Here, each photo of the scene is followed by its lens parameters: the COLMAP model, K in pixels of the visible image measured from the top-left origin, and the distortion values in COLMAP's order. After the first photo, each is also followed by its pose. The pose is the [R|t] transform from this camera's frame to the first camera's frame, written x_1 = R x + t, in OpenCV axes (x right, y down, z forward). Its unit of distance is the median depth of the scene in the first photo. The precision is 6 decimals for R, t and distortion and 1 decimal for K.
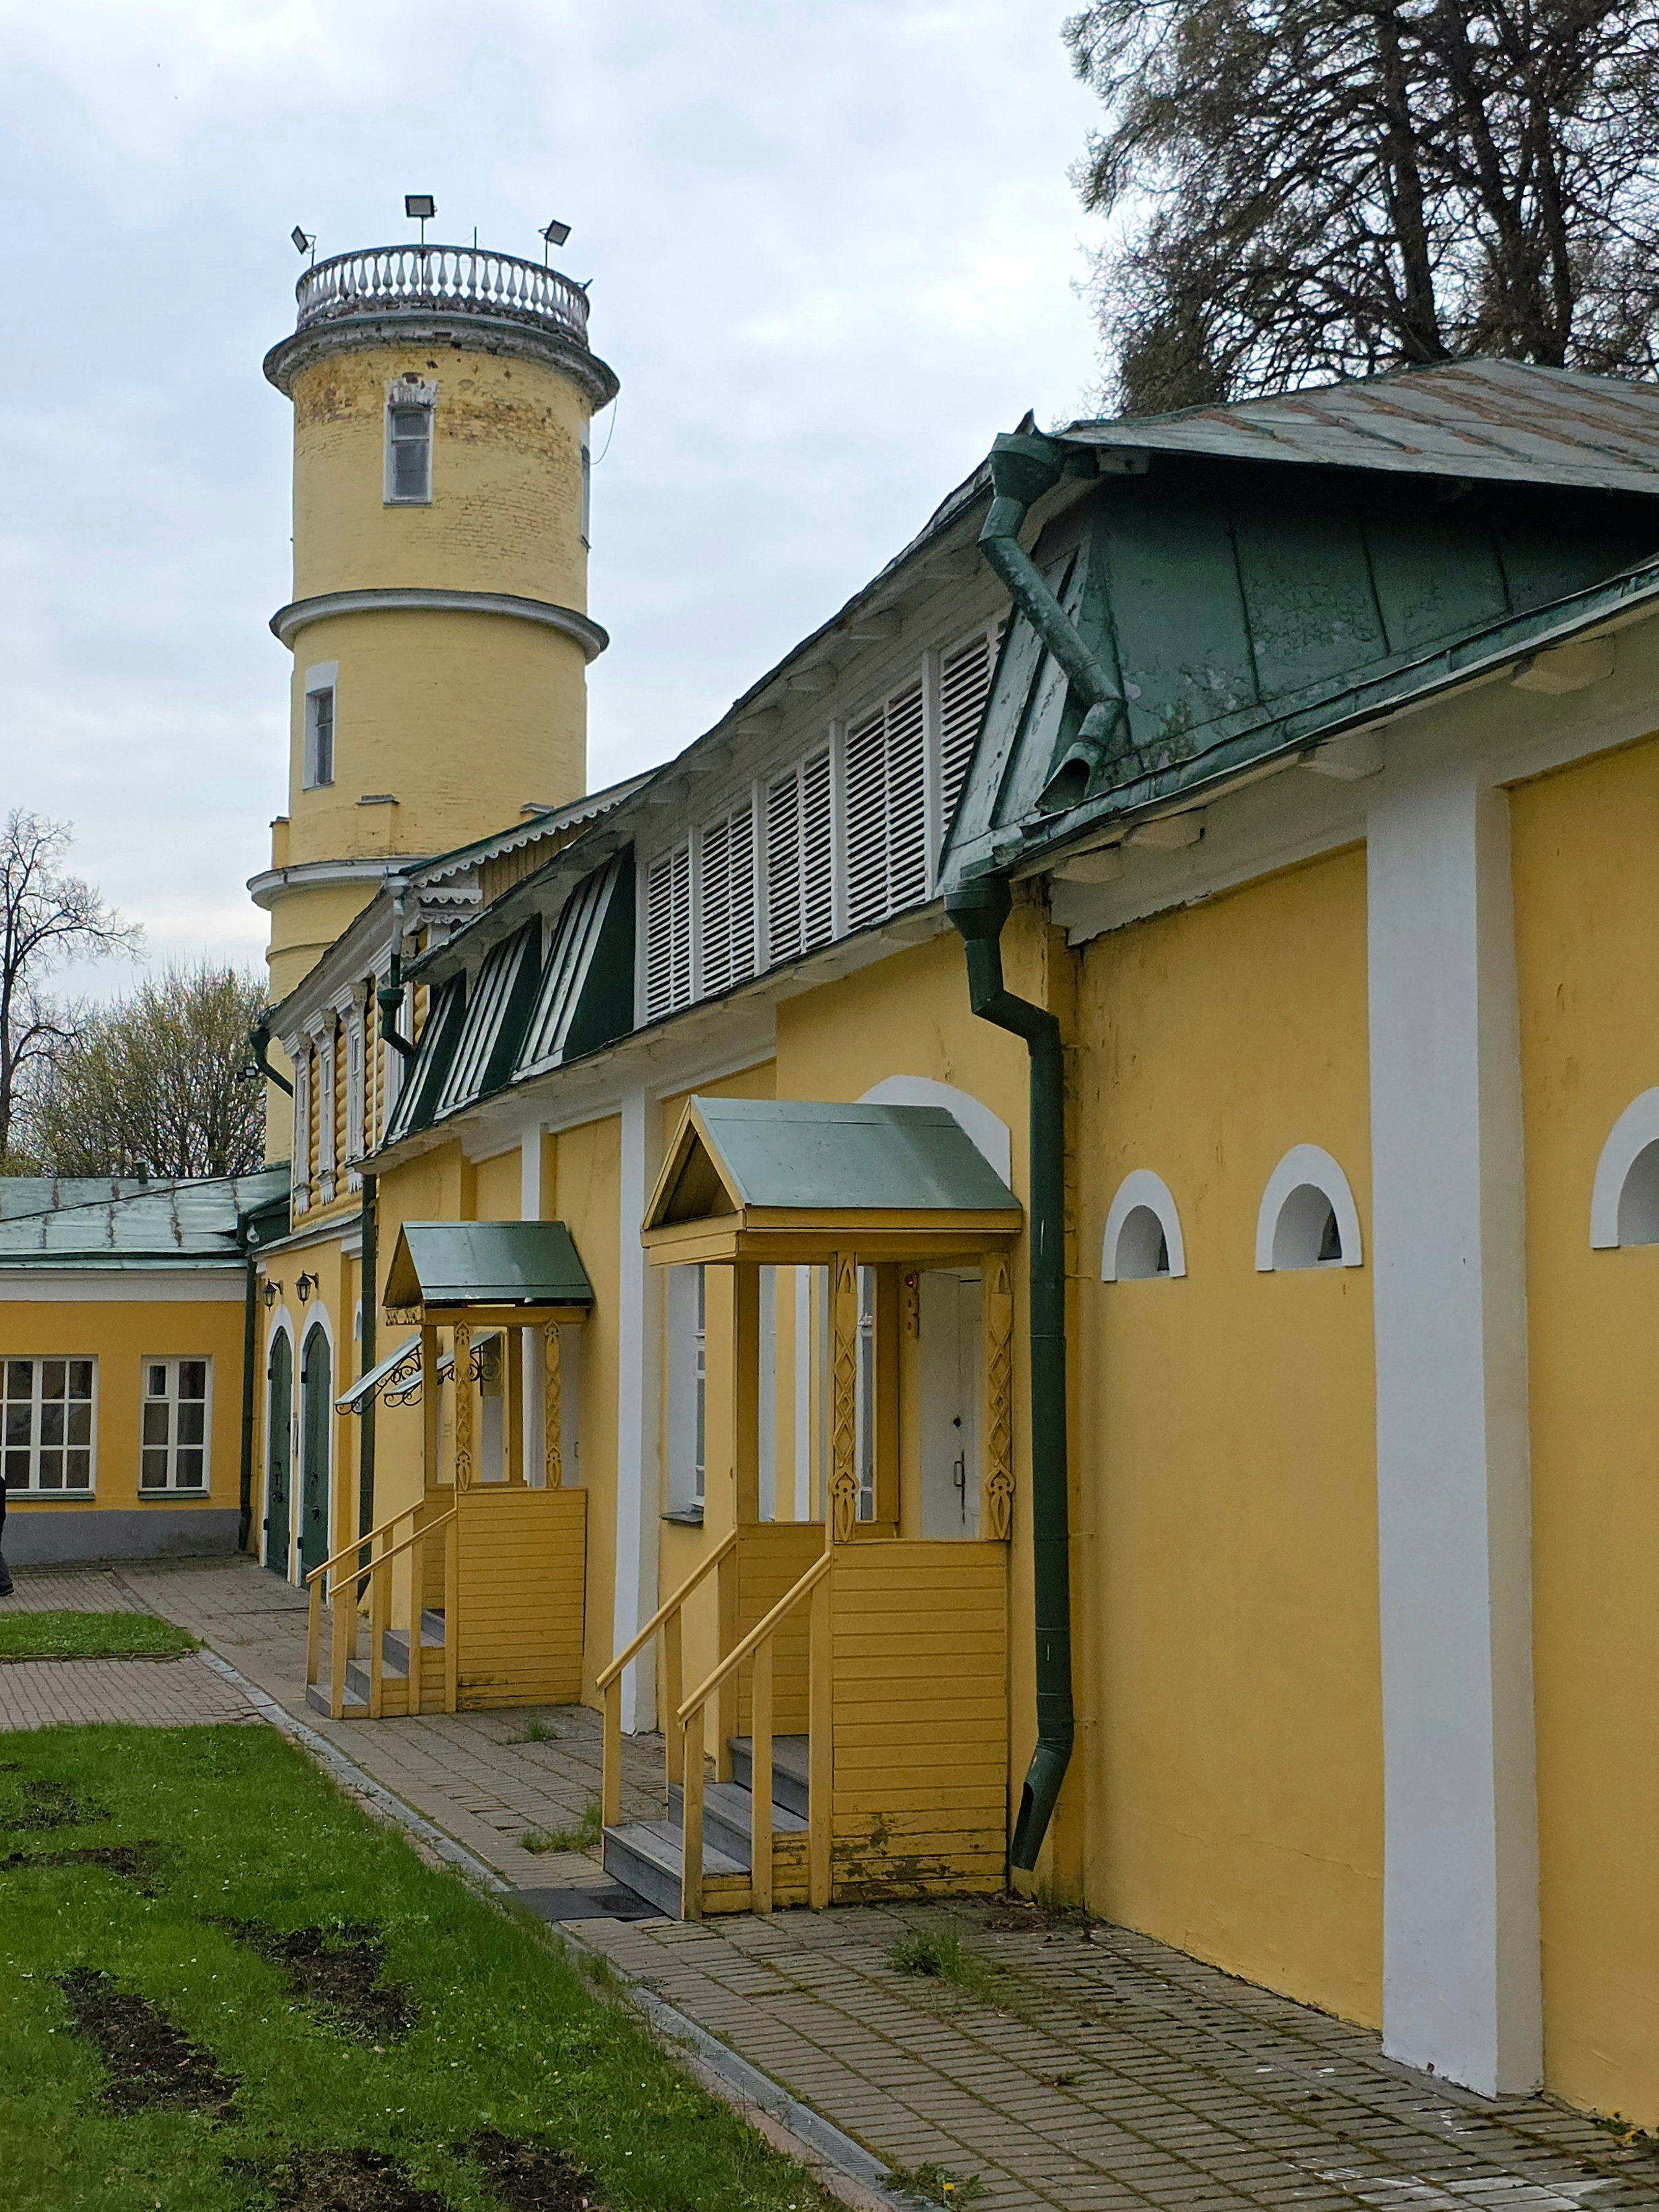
lens RADIAL K [[2947.2, 0, 829.5], [0, 2947.2, 1106.0], [0, 0, 1]] dist [0.046589, 0.031375]
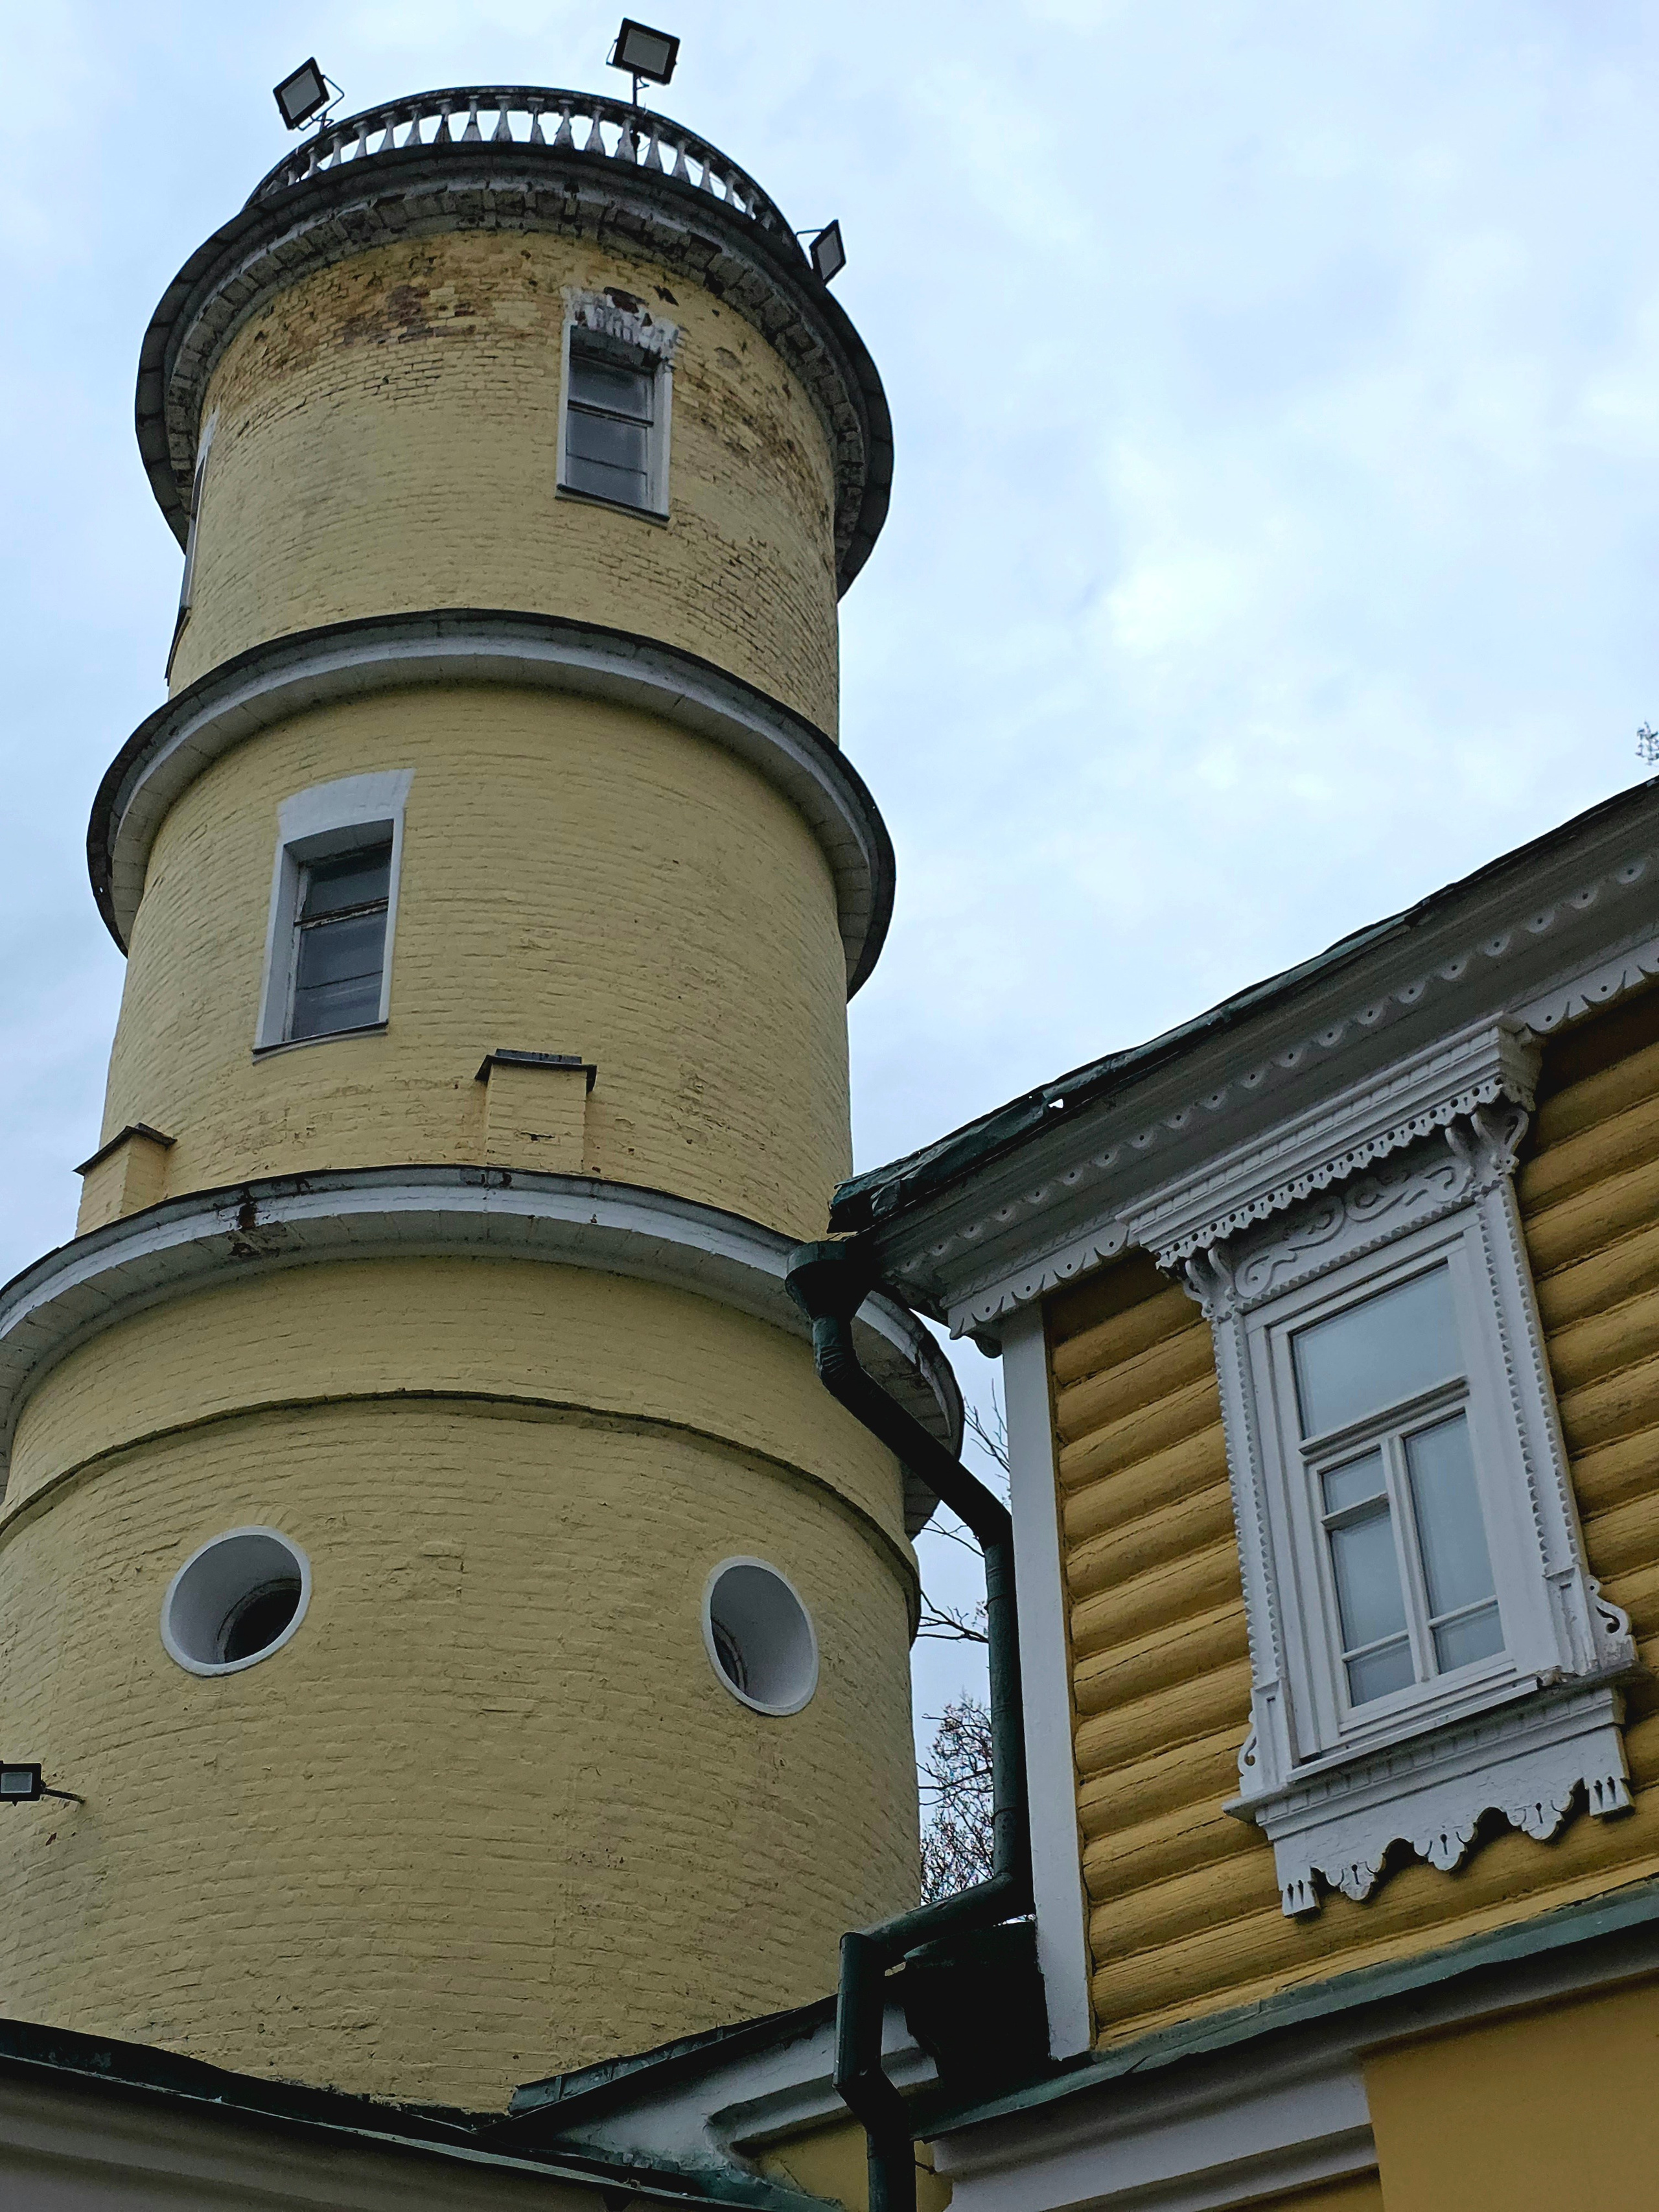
lens RADIAL K [[2947.2, 0, 829.5], [0, 2947.2, 1106.0], [0, 0, 1]] dist [0.046589, 0.031375]
pose [[0.891809, 0.239714, 0.383685, -0.254895], [-0.020827, 0.868941, -0.494478, 0.077122], [-0.451933, 0.432989, 0.779922, 0.692803]]
